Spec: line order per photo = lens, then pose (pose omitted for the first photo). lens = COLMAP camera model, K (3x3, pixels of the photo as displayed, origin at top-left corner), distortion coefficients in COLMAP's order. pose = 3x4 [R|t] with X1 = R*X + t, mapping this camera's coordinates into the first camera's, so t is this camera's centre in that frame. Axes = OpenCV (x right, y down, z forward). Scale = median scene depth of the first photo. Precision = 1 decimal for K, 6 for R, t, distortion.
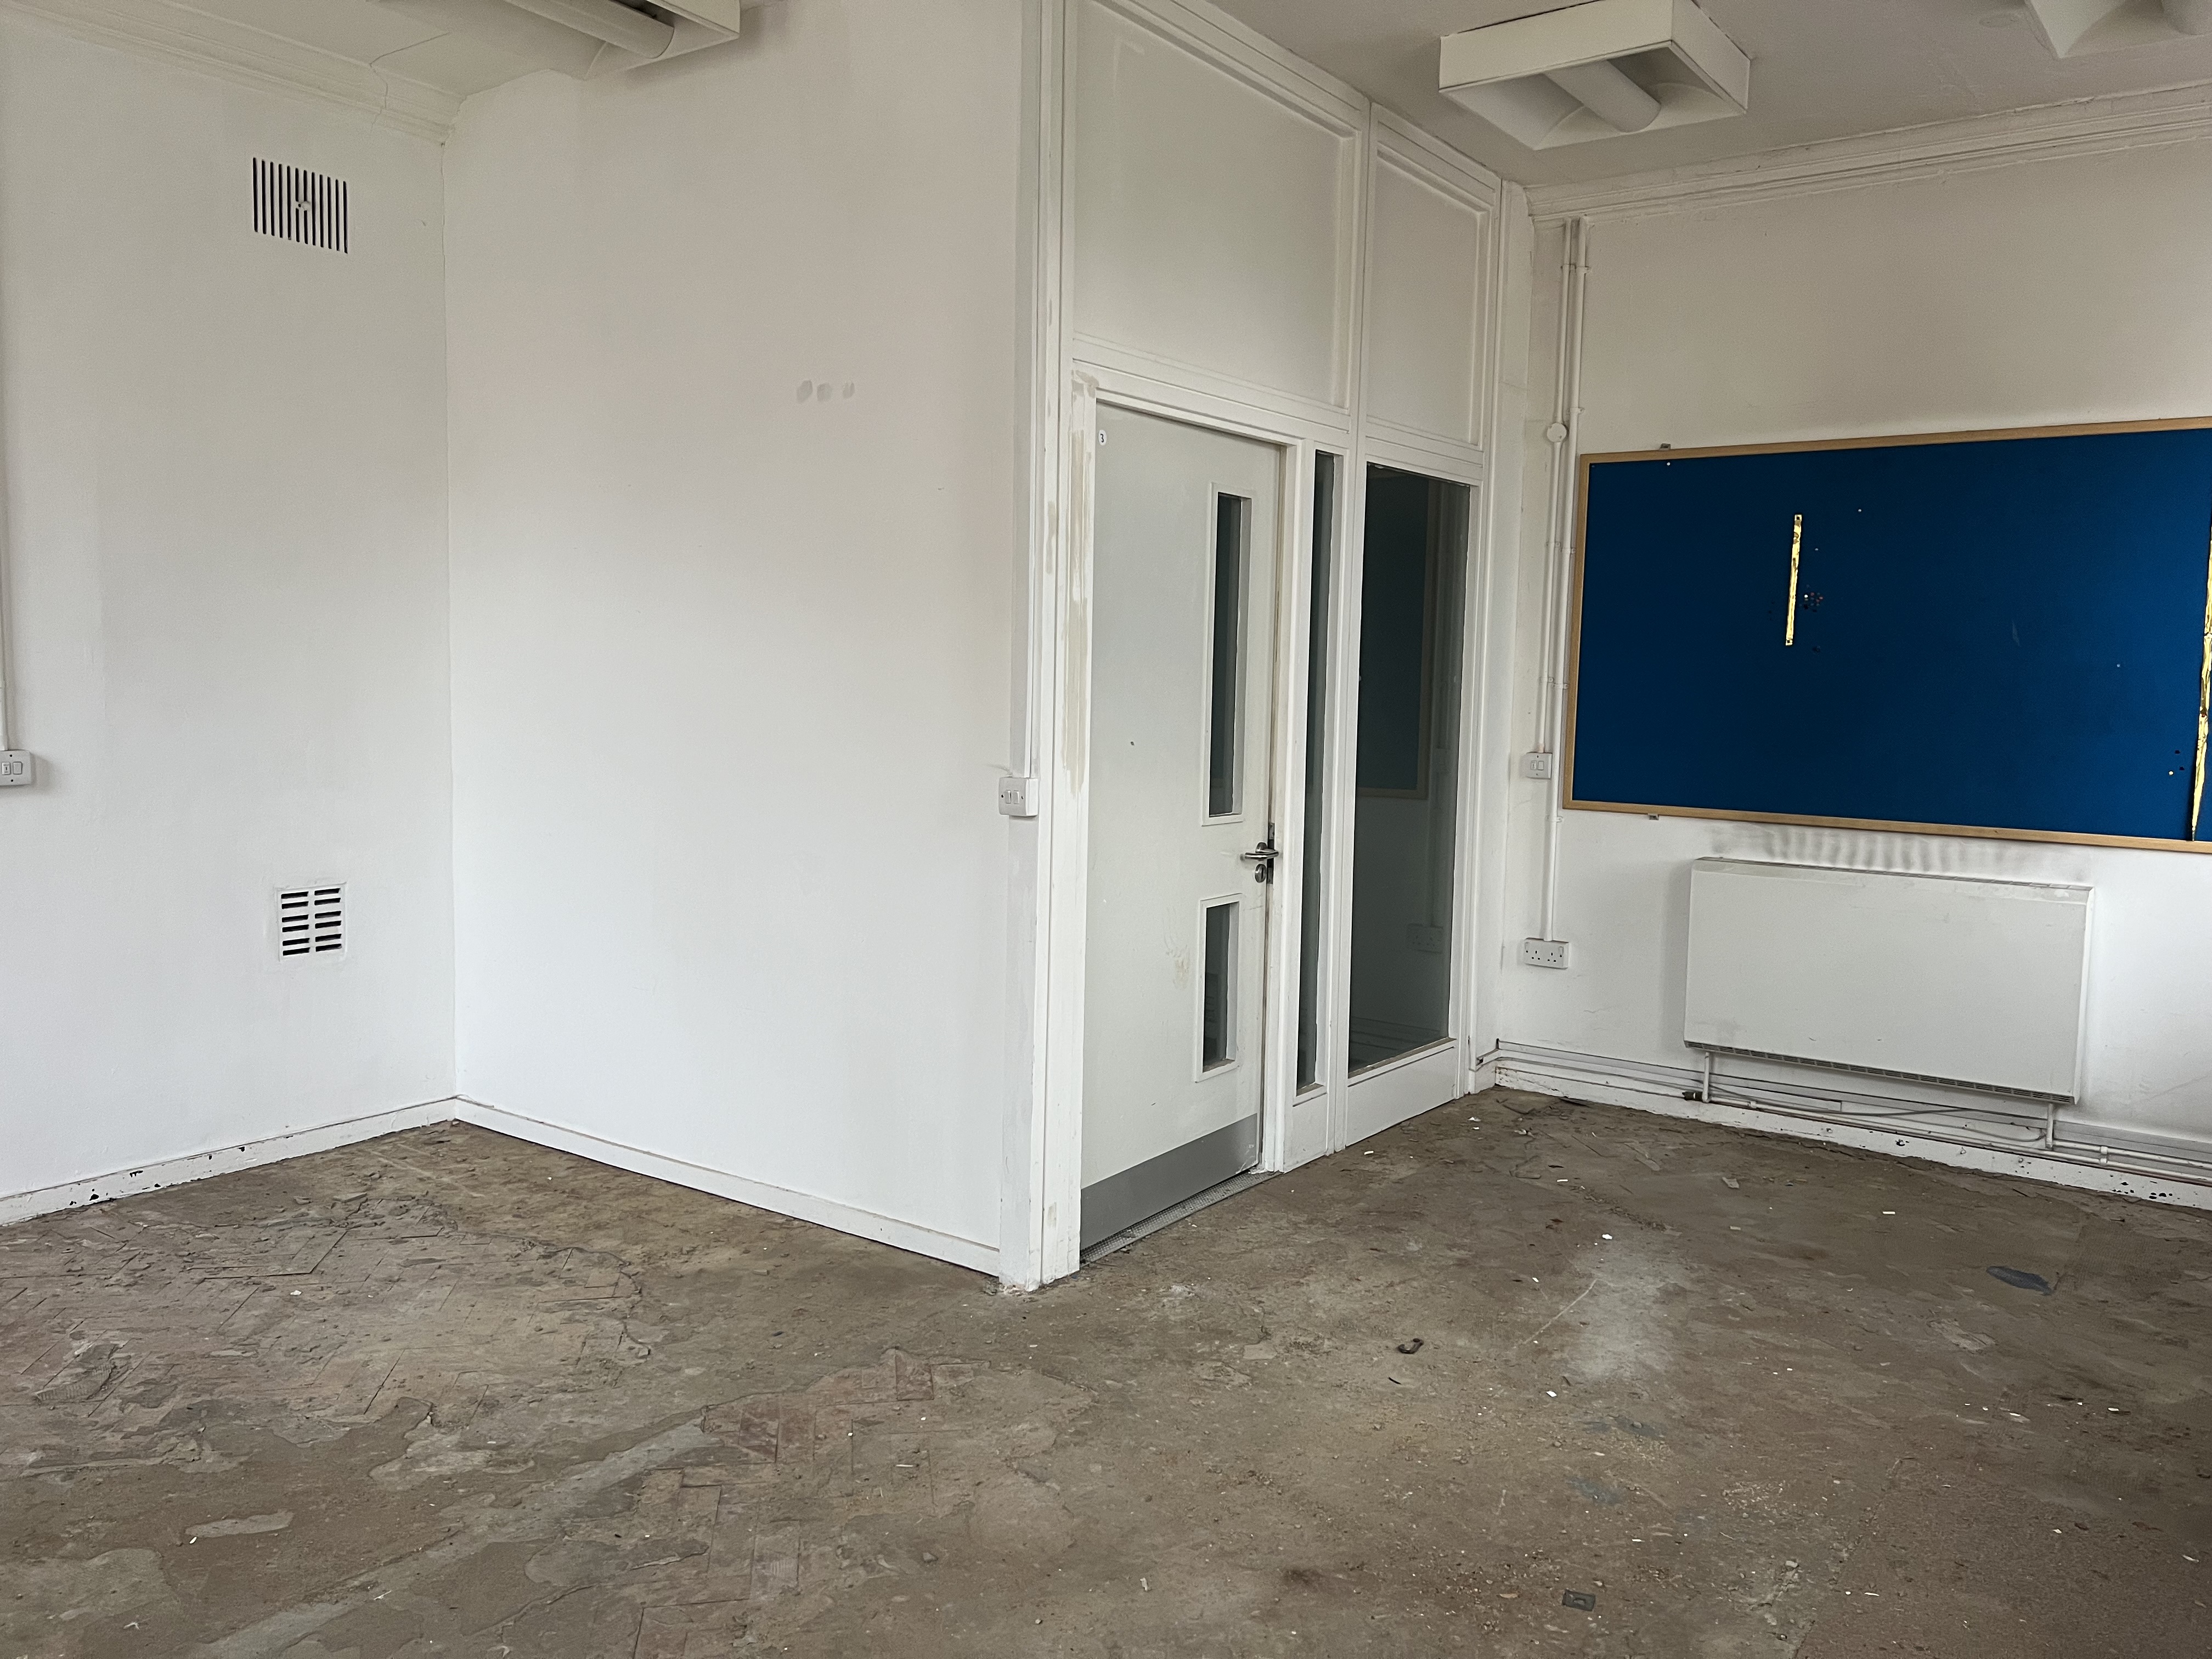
lens RADIAL K [[1665.0, 0, 1109.2], [0, 1665.0, 831.1], [0, 0, 1]] dist [0.051669, -0.044147]
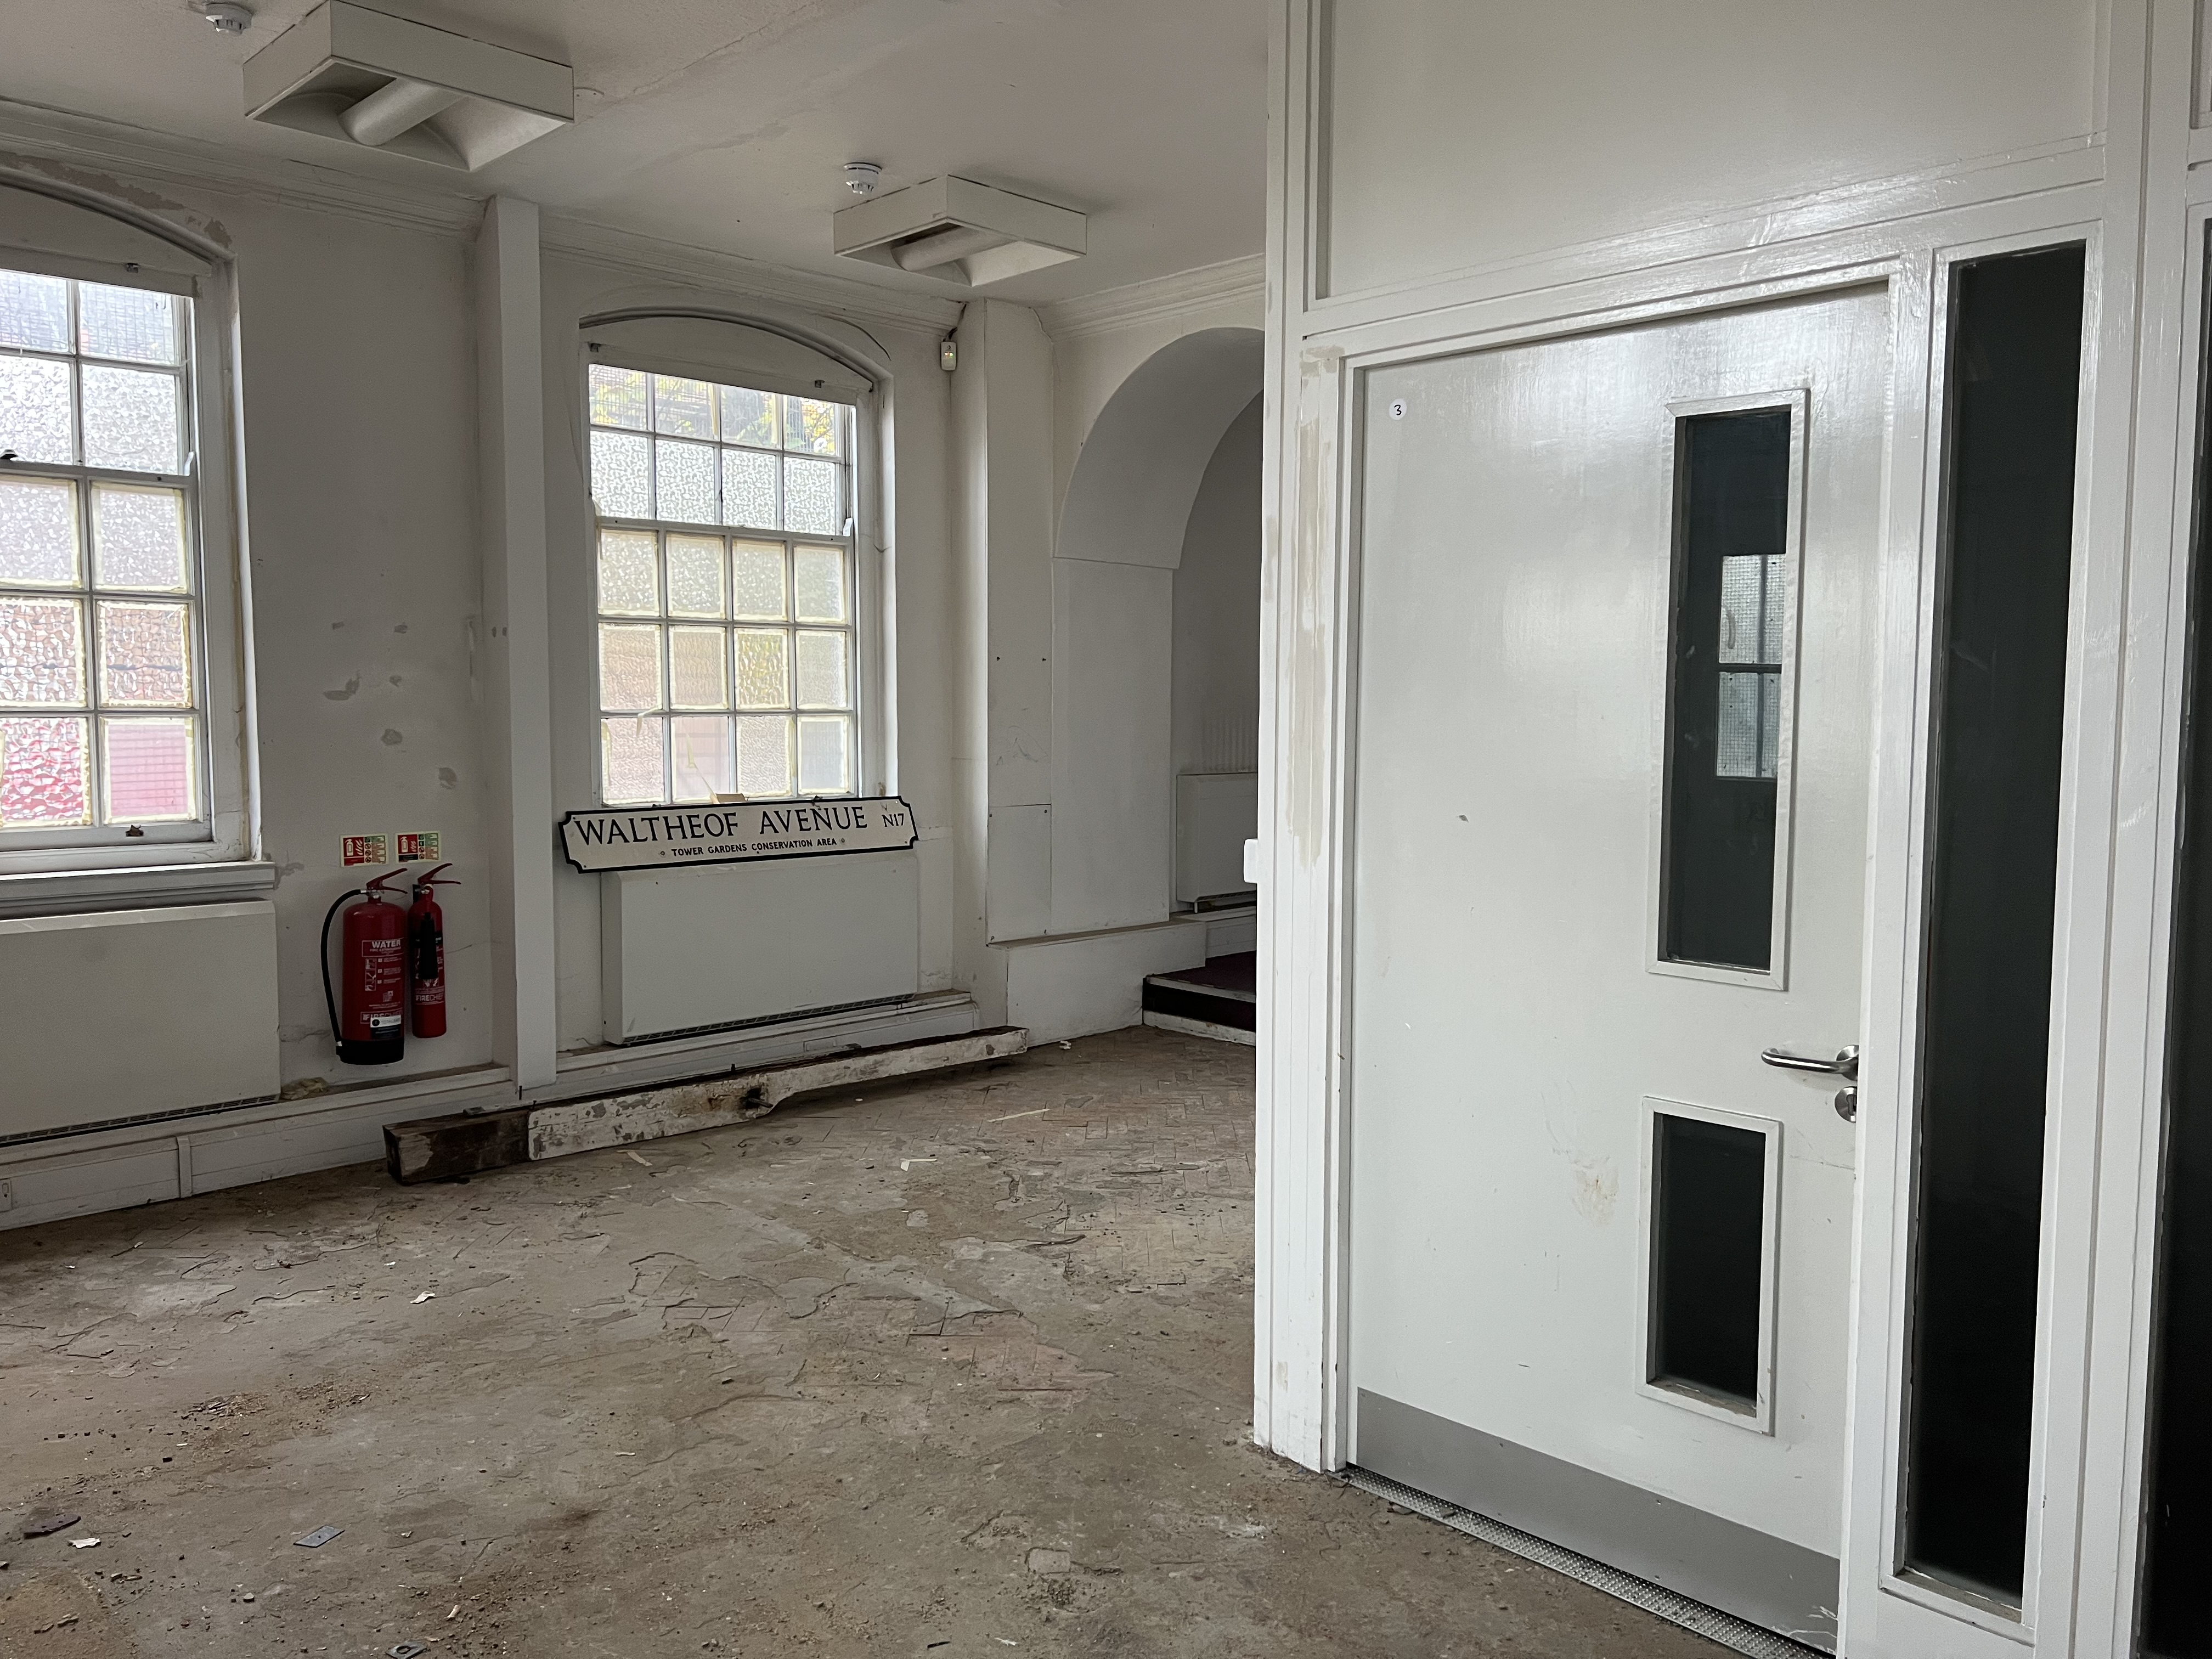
lens RADIAL K [[1665.0, 0, 1111.1], [0, 1665.0, 821.1], [0, 0, 1]] dist [0.051669, -0.044147]
pose [[-0.169481, 0.056013, -0.983941, 0.899220], [-0.104284, 0.991759, 0.074420, -0.107689], [0.980001, 0.115222, -0.162243, 1.177186]]
